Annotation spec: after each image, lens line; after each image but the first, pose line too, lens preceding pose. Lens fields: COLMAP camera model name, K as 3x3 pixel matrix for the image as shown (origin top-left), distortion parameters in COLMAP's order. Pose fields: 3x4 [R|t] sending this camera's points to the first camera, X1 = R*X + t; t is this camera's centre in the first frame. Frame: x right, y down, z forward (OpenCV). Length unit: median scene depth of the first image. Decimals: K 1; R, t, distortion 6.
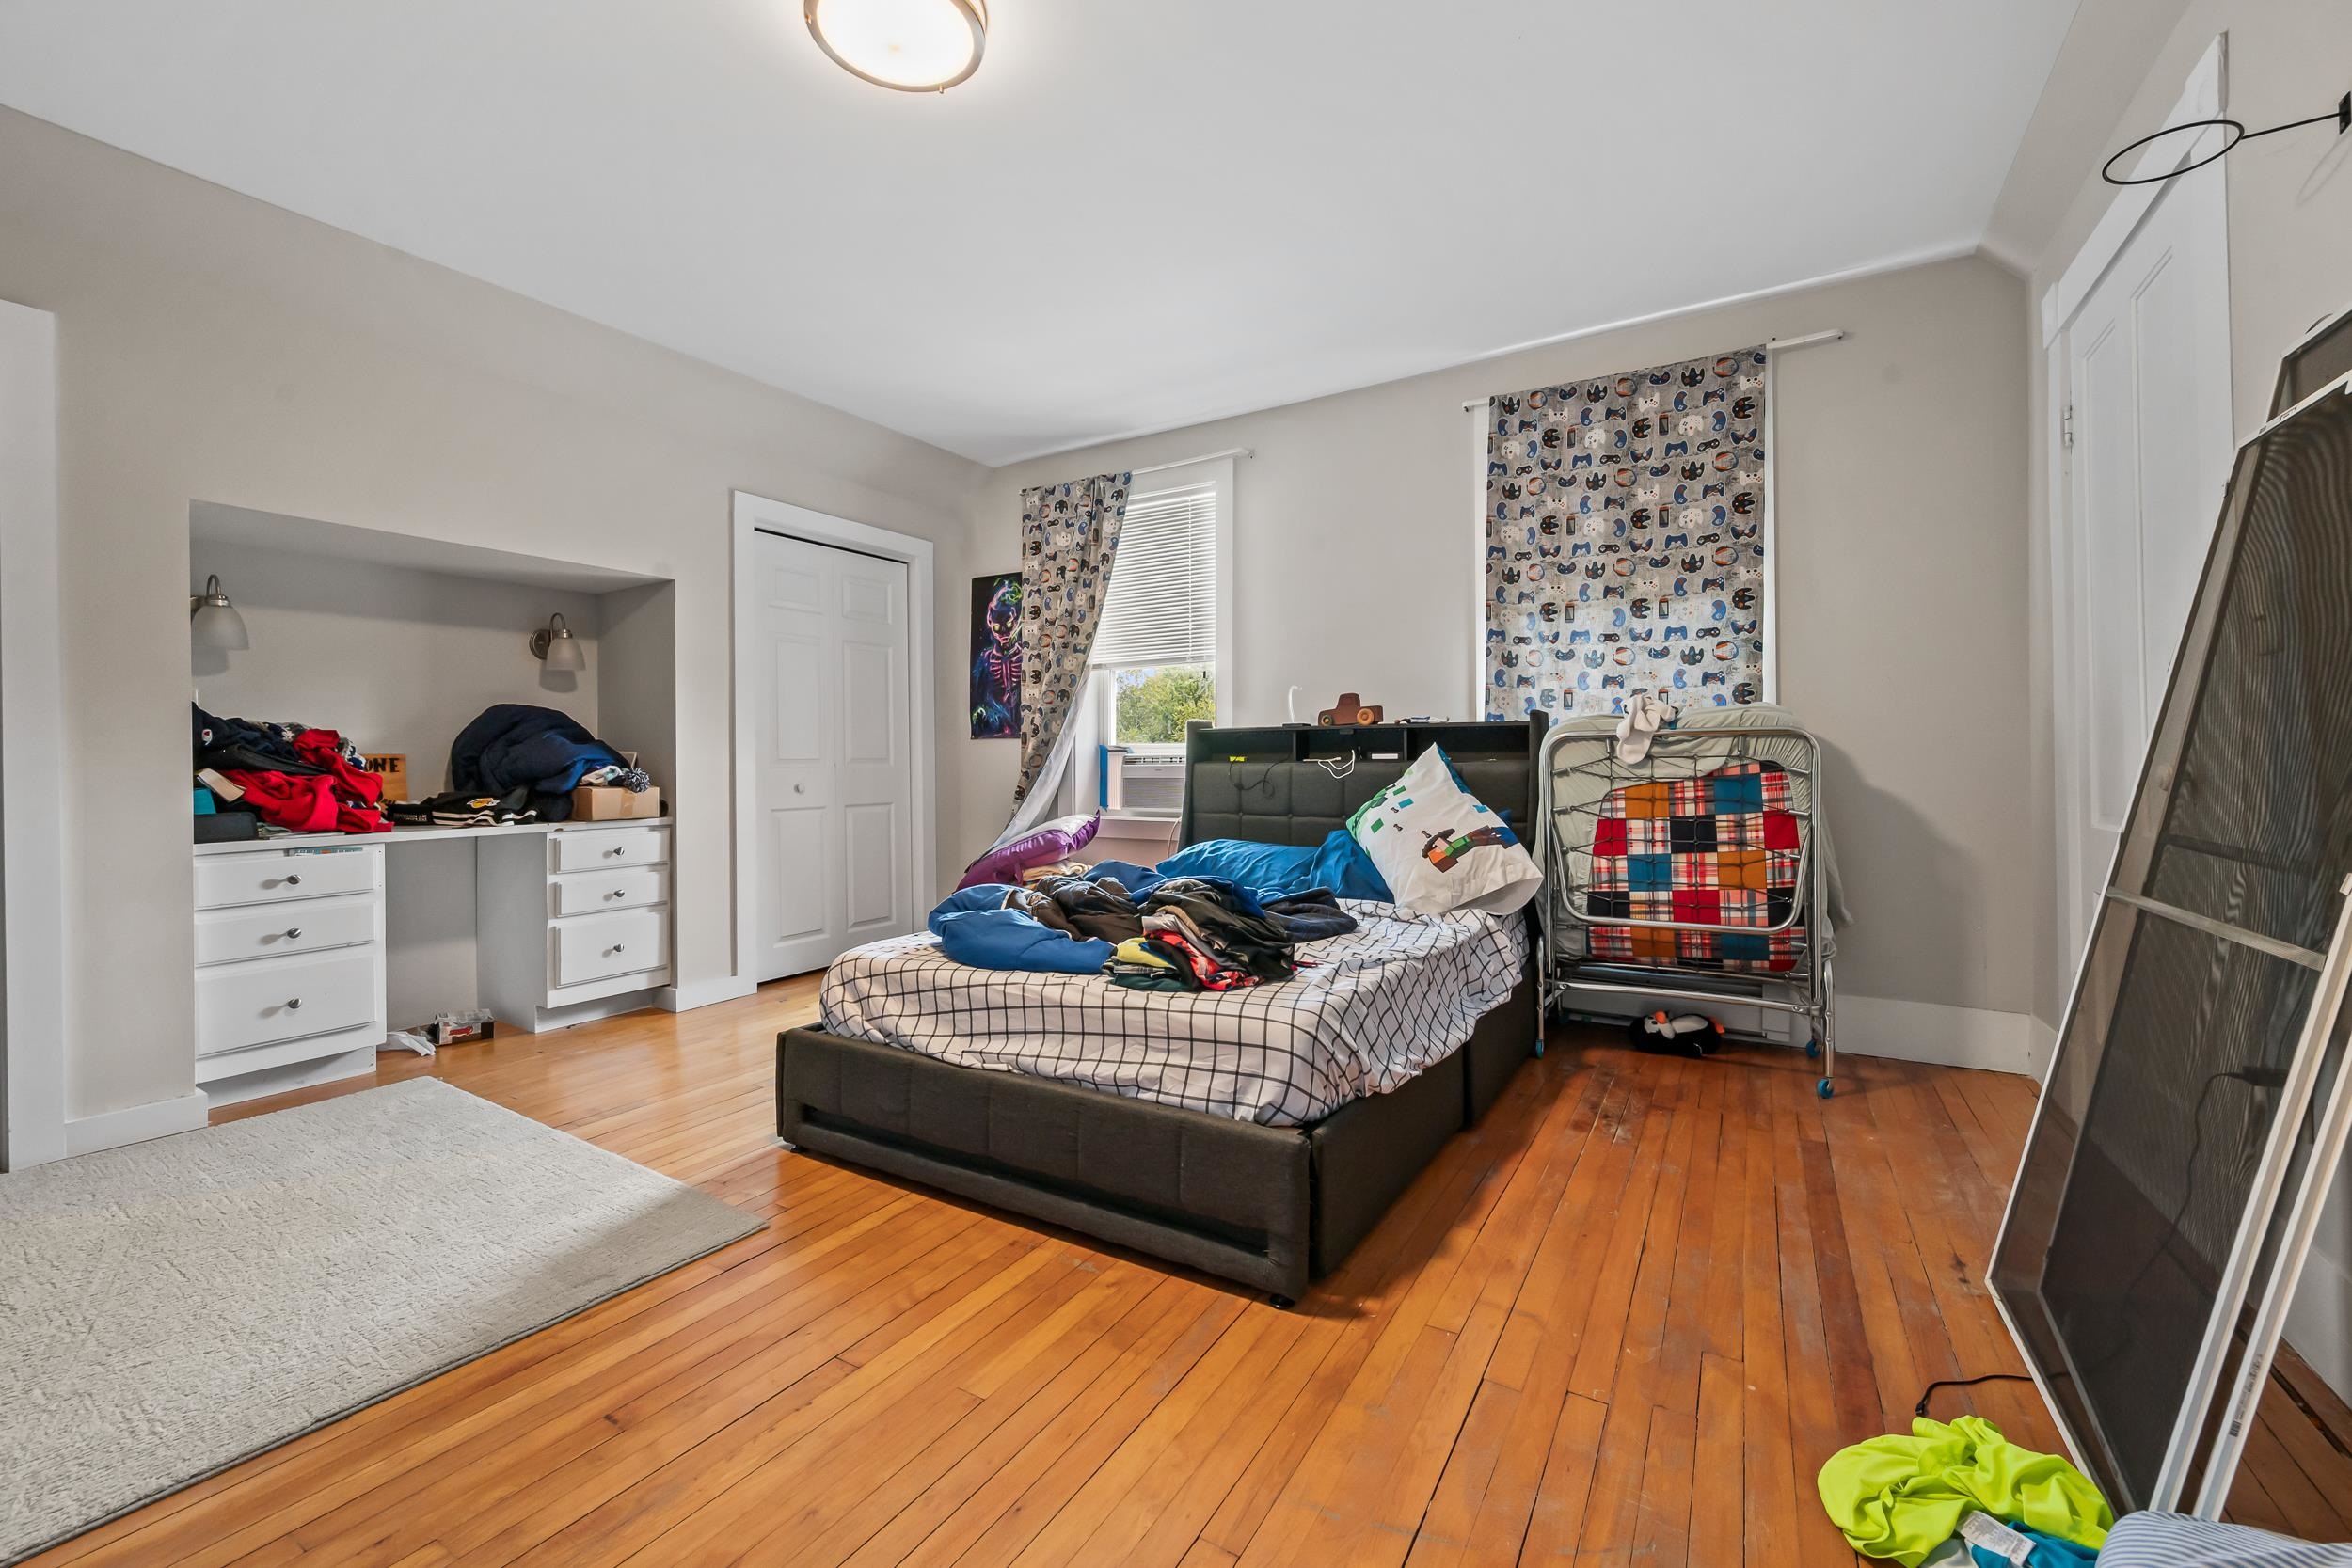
lens RADIAL K [[924.9, 0, 1196.0], [0, 924.9, 772.2], [0, 0, 1]] dist [-0.007808, -0.000554]
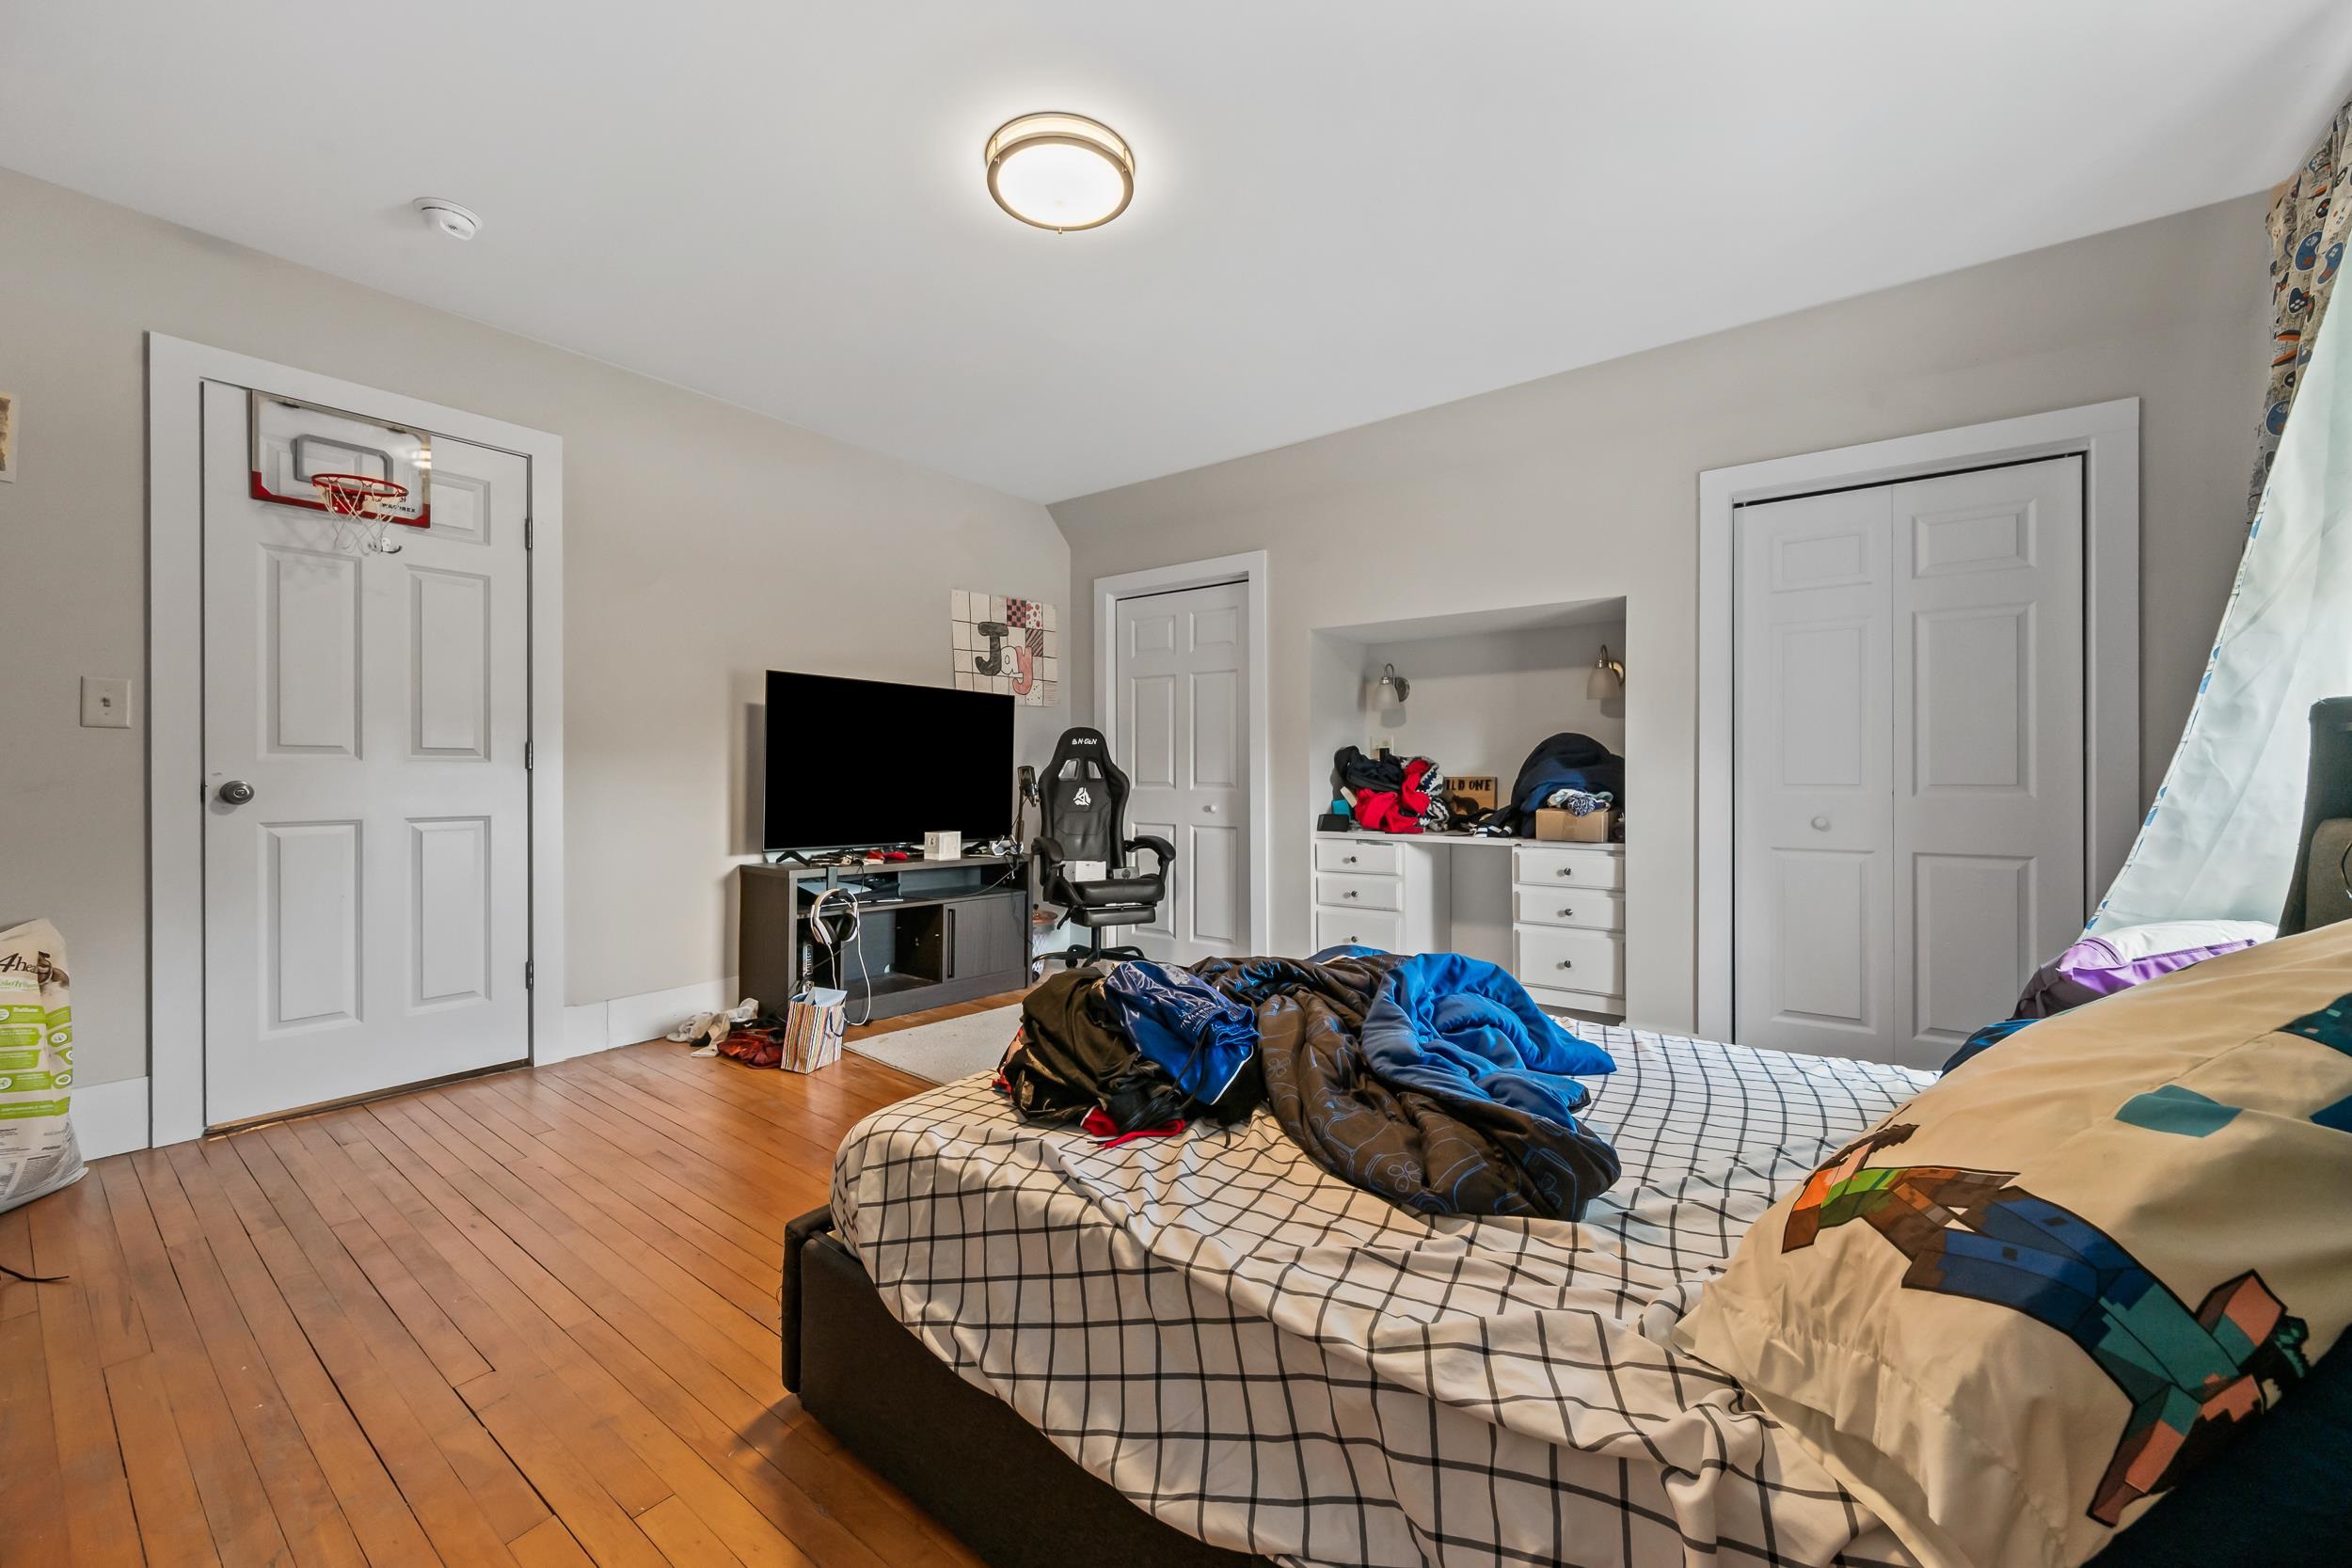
lens RADIAL K [[924.9, 0, 1198.8], [0, 924.9, 770.5], [0, 0, 1]] dist [-0.007808, -0.000554]
pose [[-0.108305, 0.002642, -0.994114, 0.447262], [-0.017233, 0.999841, 0.004535, -0.024868], [0.993968, 0.017623, -0.108242, 0.683059]]
